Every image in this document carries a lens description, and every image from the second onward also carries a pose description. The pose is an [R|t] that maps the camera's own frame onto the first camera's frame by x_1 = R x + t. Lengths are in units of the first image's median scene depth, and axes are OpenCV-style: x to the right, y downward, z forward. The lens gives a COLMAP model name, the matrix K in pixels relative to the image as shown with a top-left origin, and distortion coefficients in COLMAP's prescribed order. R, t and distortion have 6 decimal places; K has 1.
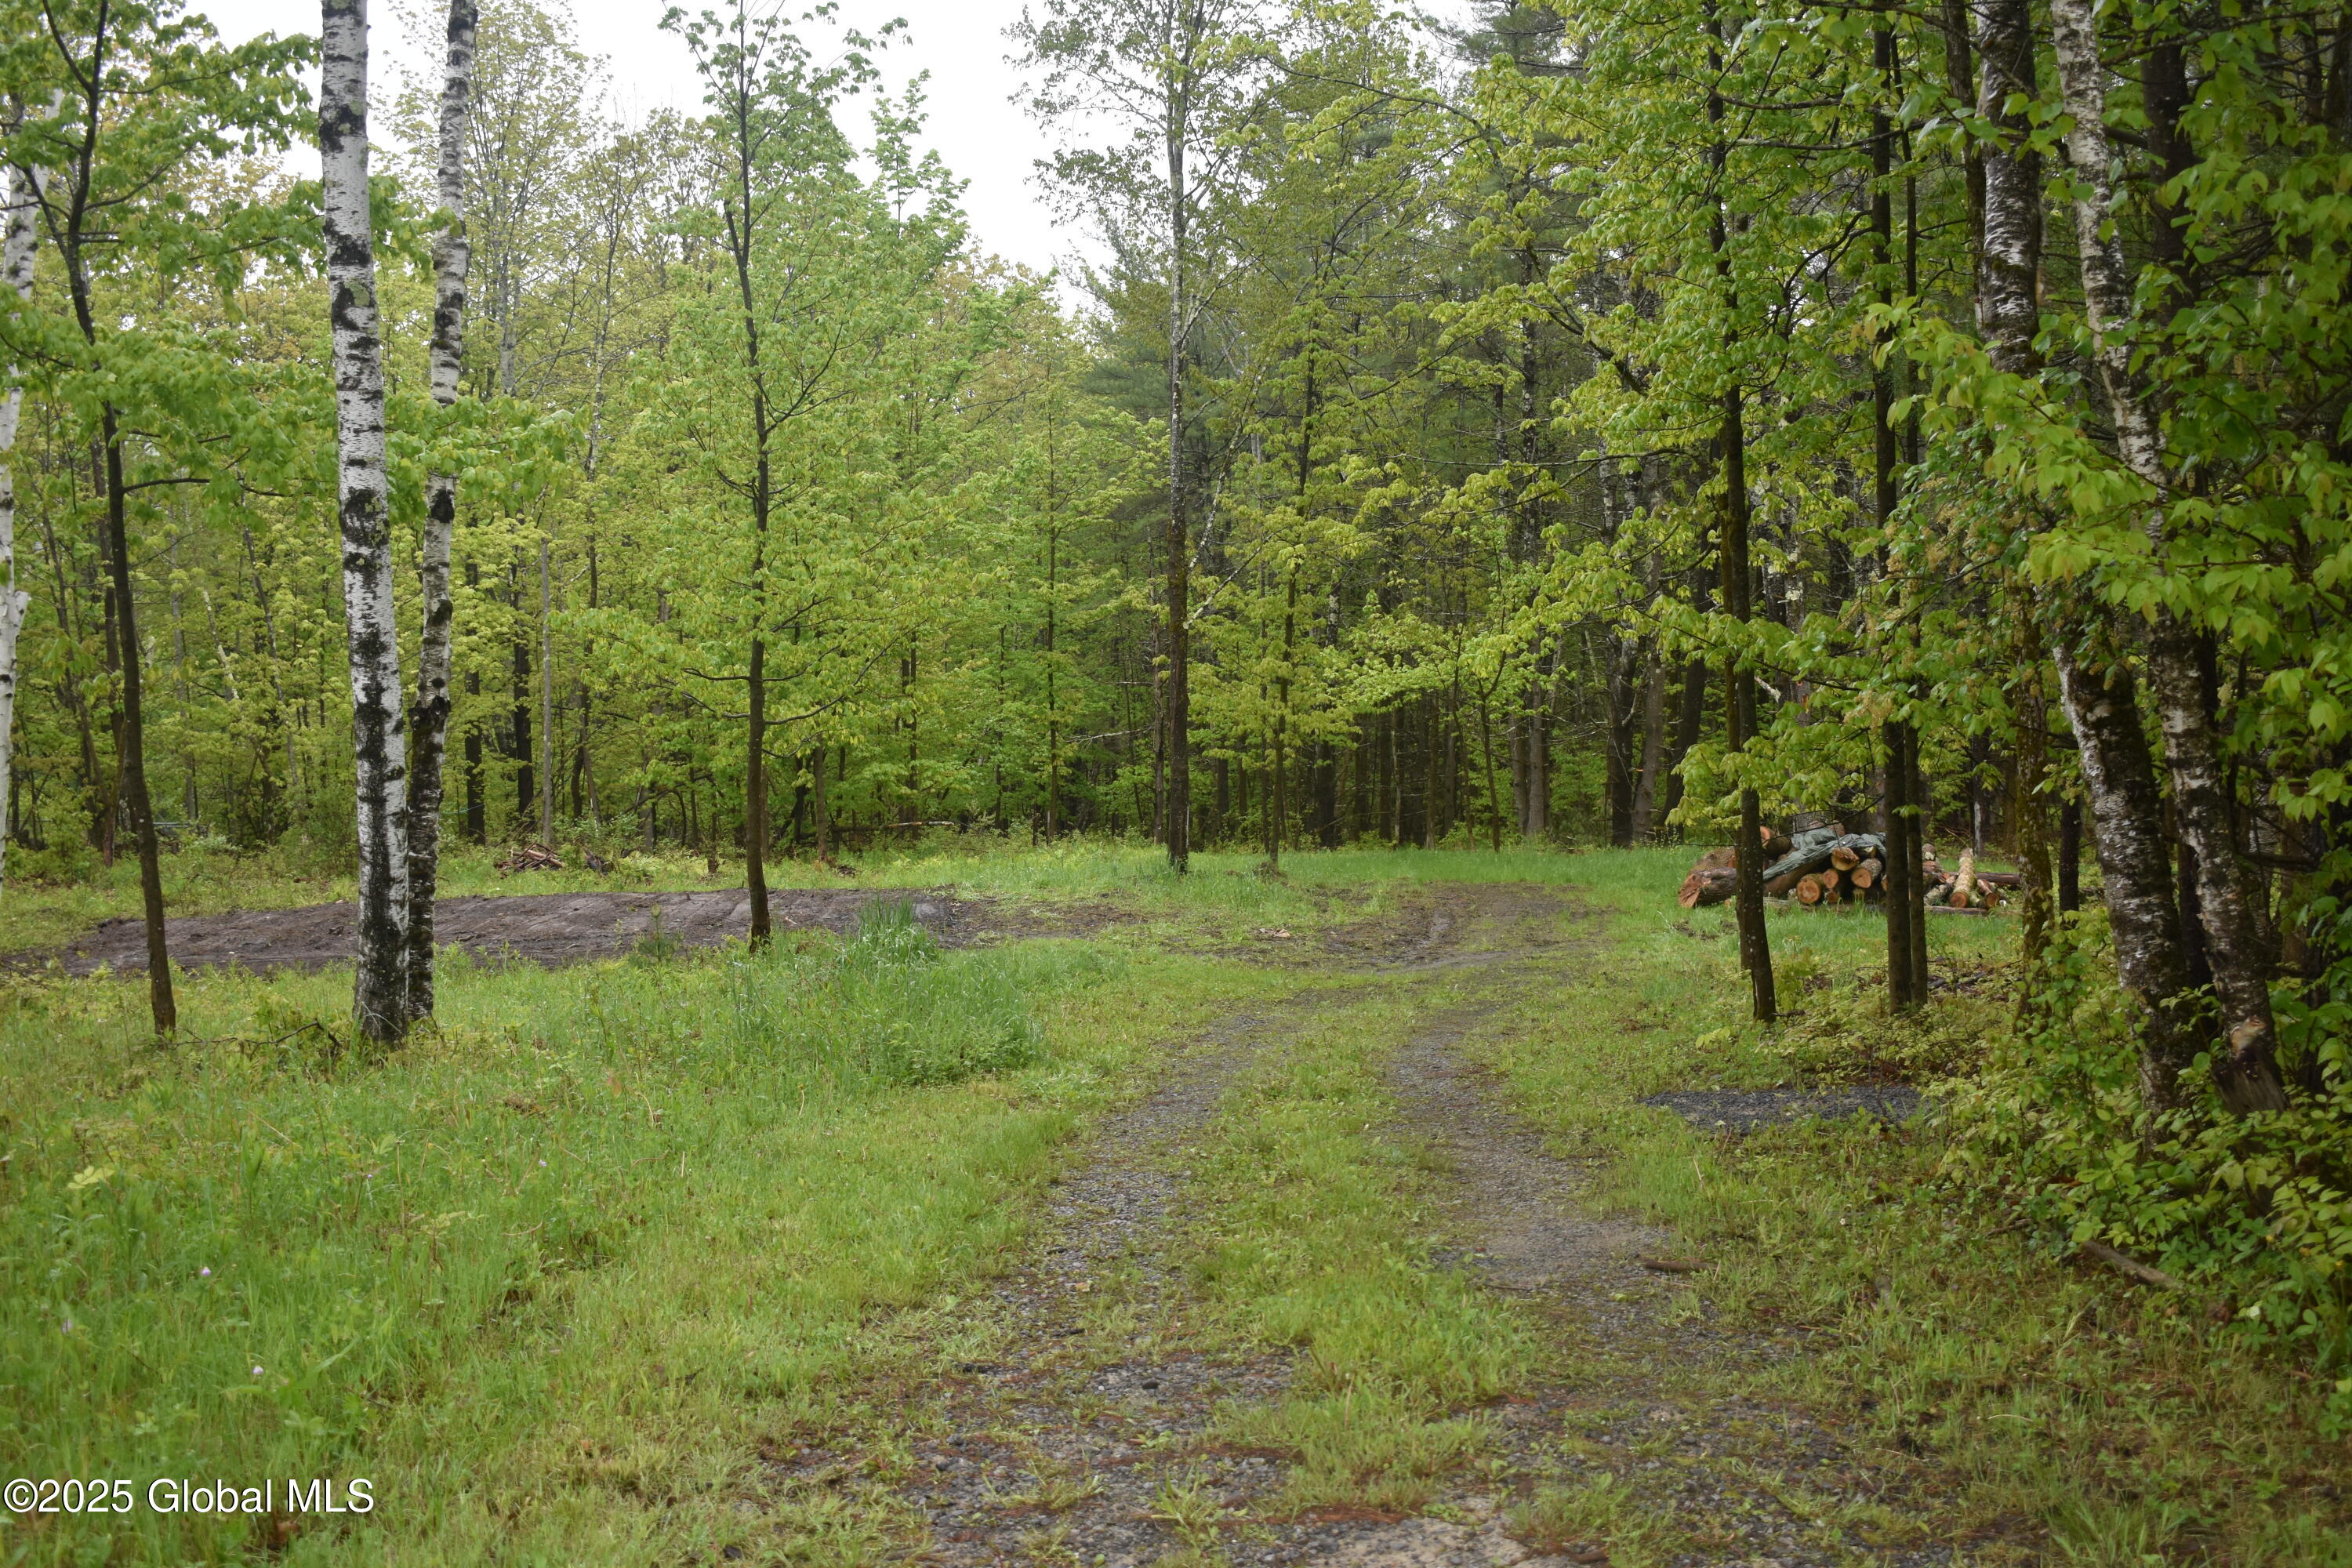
lens RADIAL K [[2660.1, 0, 1180.7], [0, 2660.1, 788.9], [0, 0, 1]] dist [-0.057378, 0.000000]
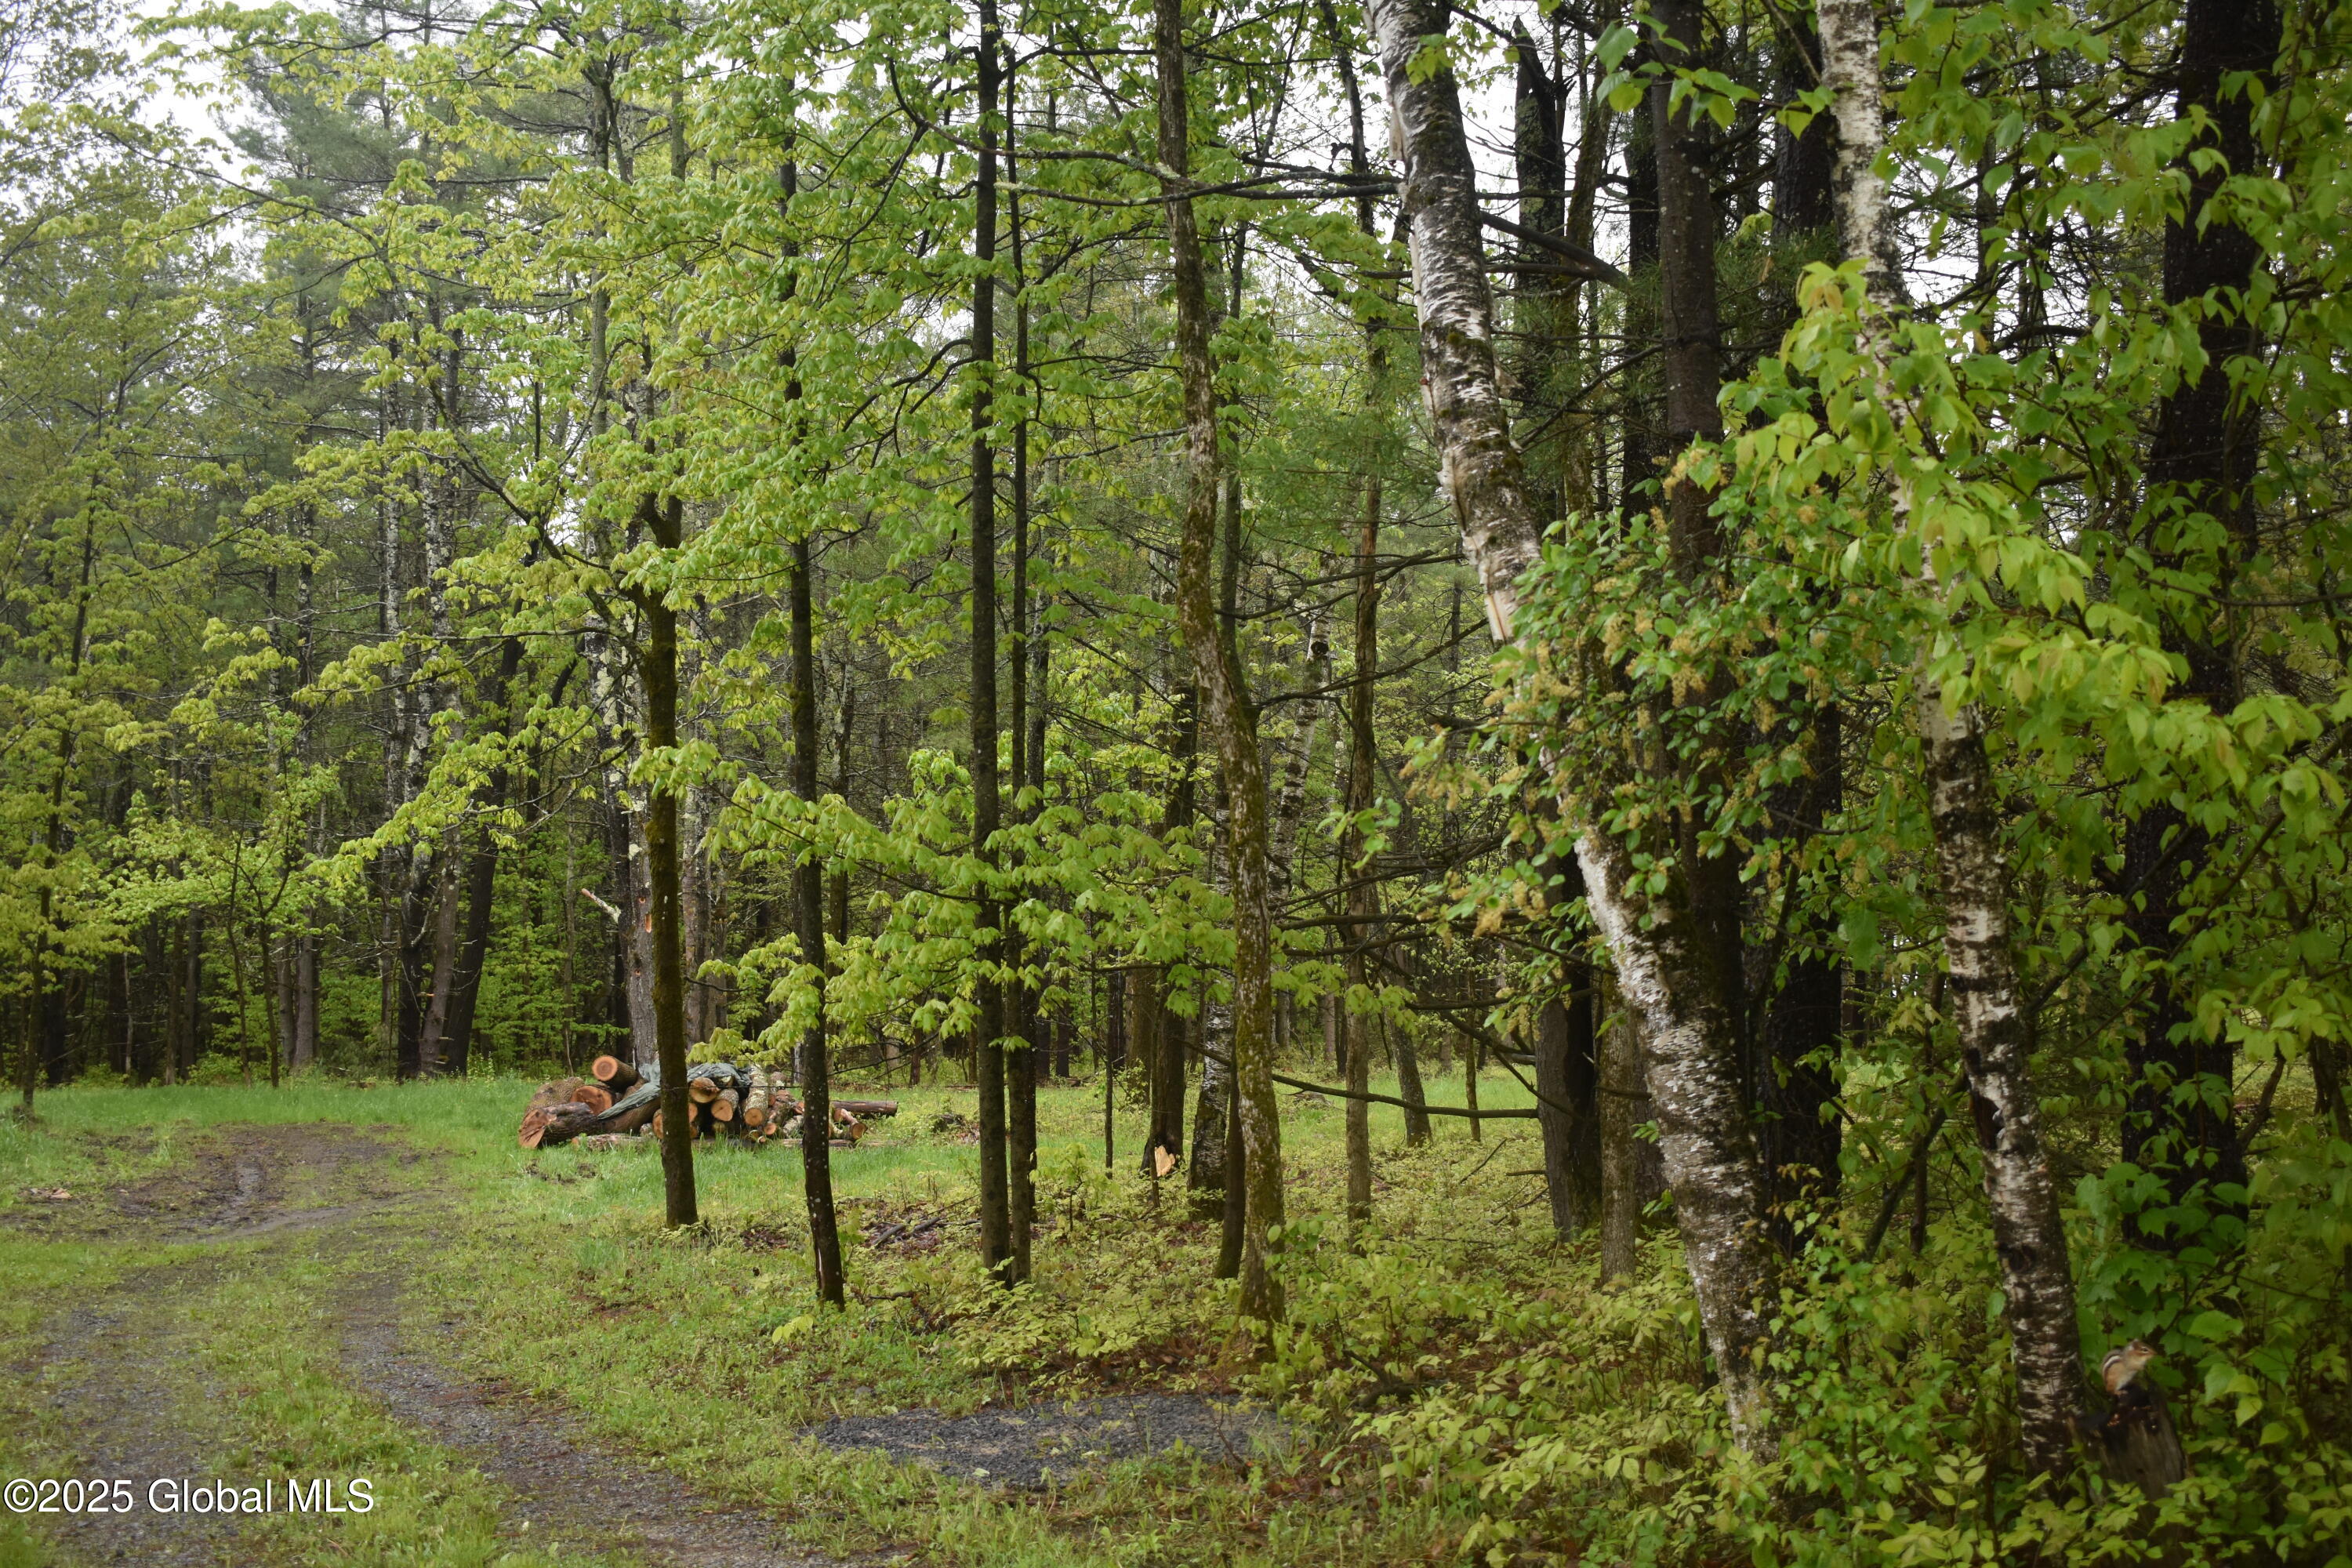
lens RADIAL K [[2660.1, 0, 1182.7], [0, 2660.1, 786.4], [0, 0, 1]] dist [-0.057378, 0.000000]
pose [[0.887659, 0.029256, 0.459571, -0.042700], [0.009835, 0.996548, -0.082435, -0.001823], [-0.460396, 0.077694, 0.884307, 0.136820]]
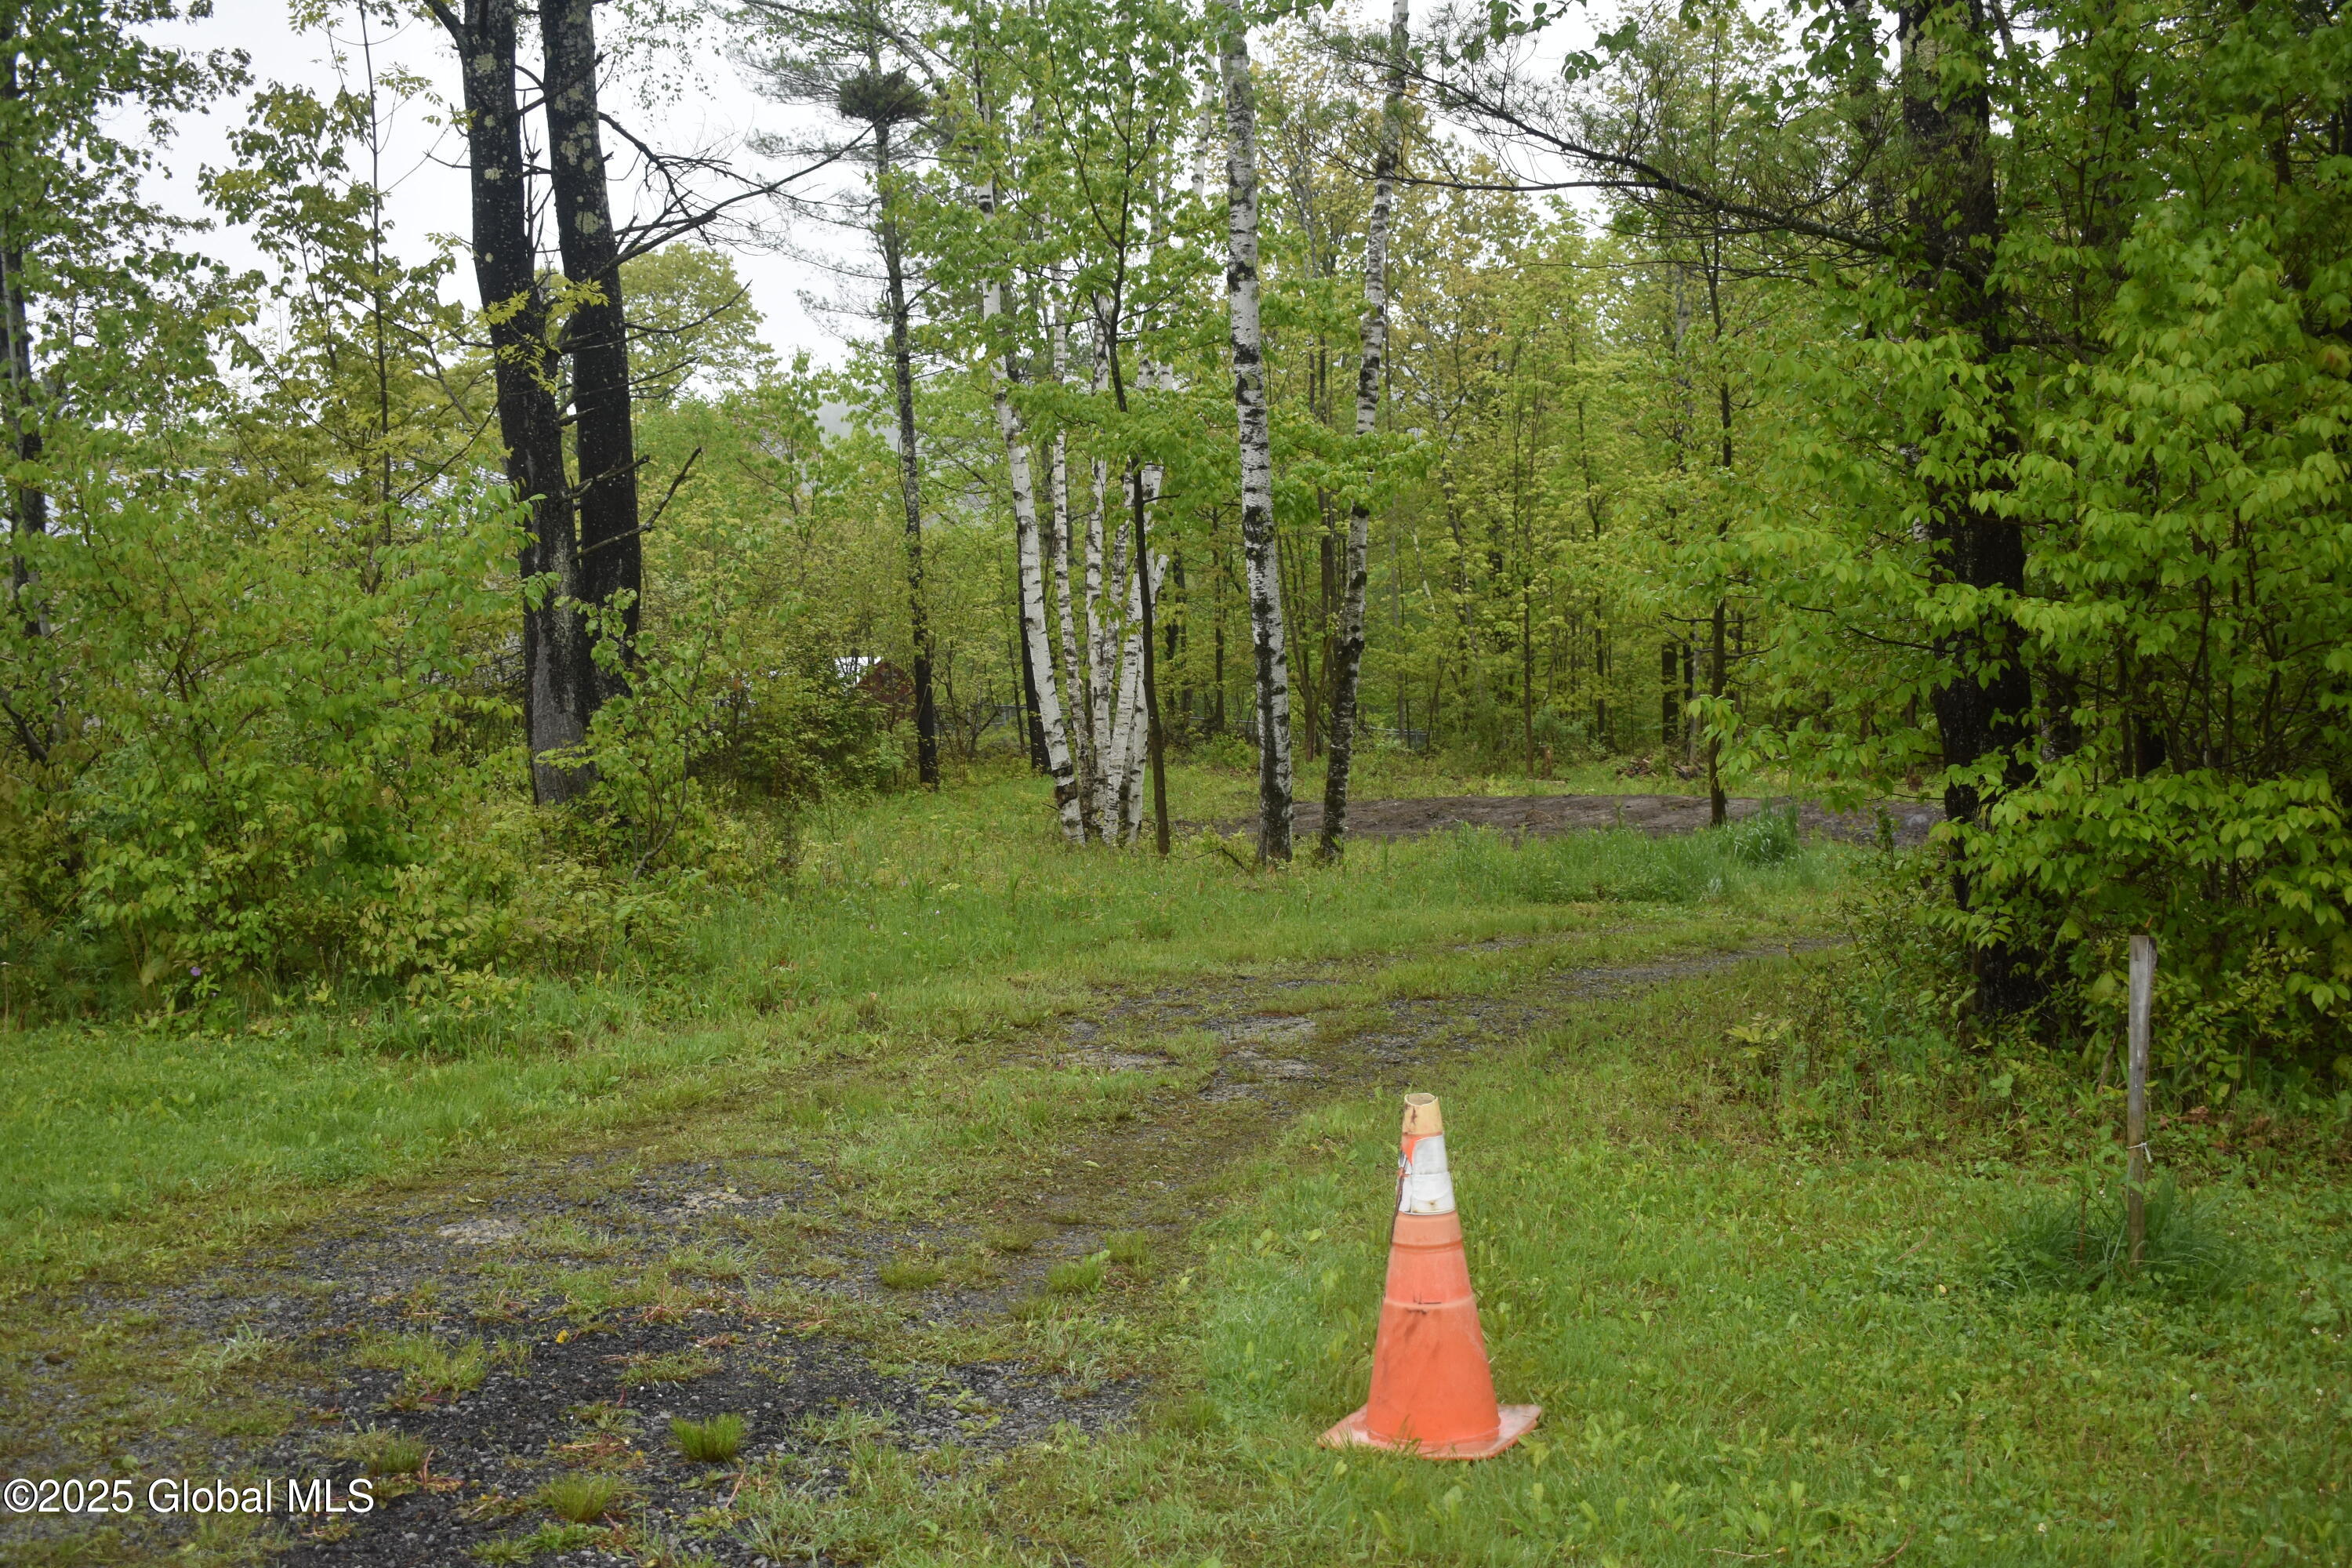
lens RADIAL K [[2660.1, 0, 1178.0], [0, 2660.1, 790.3], [0, 0, 1]] dist [-0.057378, 0.000000]
pose [[0.880763, 0.037804, -0.472045, 0.225692], [-0.023680, 0.999077, 0.035828, -0.001007], [0.472964, -0.020377, 0.880846, -0.228916]]
